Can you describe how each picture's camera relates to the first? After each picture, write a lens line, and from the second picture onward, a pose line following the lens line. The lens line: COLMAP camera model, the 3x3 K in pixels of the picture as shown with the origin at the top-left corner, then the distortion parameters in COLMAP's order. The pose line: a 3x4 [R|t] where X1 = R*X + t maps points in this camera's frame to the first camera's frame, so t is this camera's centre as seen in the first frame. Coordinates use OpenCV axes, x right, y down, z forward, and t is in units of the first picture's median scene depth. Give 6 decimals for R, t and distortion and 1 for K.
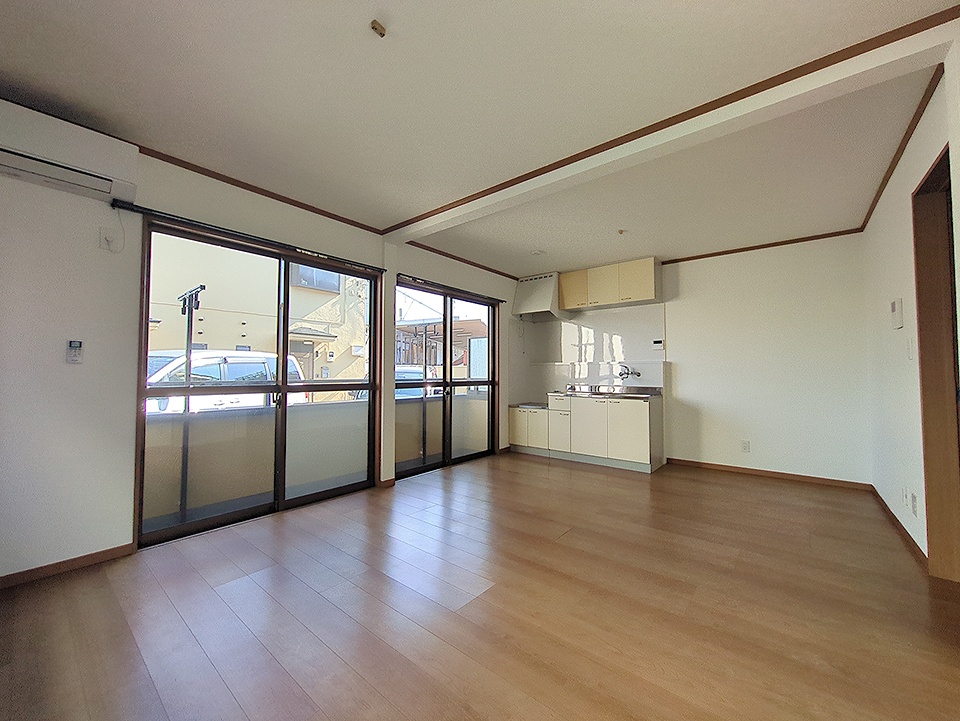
lens RADIAL K [[381.1, 0, 481.6], [0, 381.1, 358.9], [0, 0, 1]] dist [-0.000507, -0.000291]
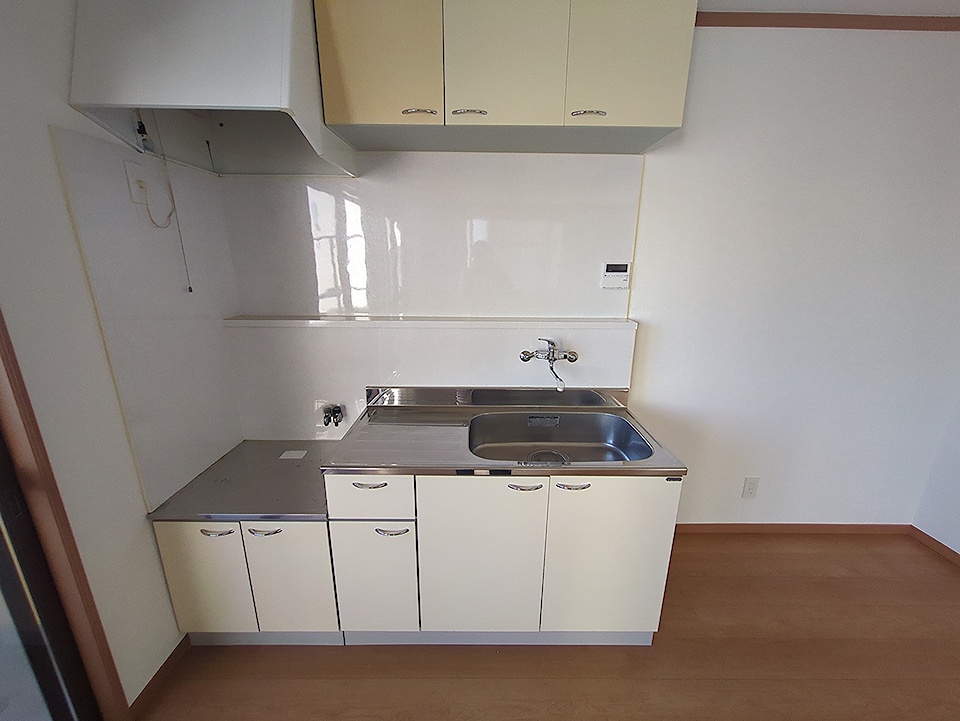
lens RADIAL K [[381.1, 0, 481.6], [0, 381.1, 358.9], [0, 0, 1]] dist [-0.000507, -0.000291]
pose [[0.767513, -0.167248, 0.618831, 0.105767], [-0.034712, 0.953105, 0.300641, -0.061721], [-0.640093, -0.252227, 0.725715, 0.735474]]
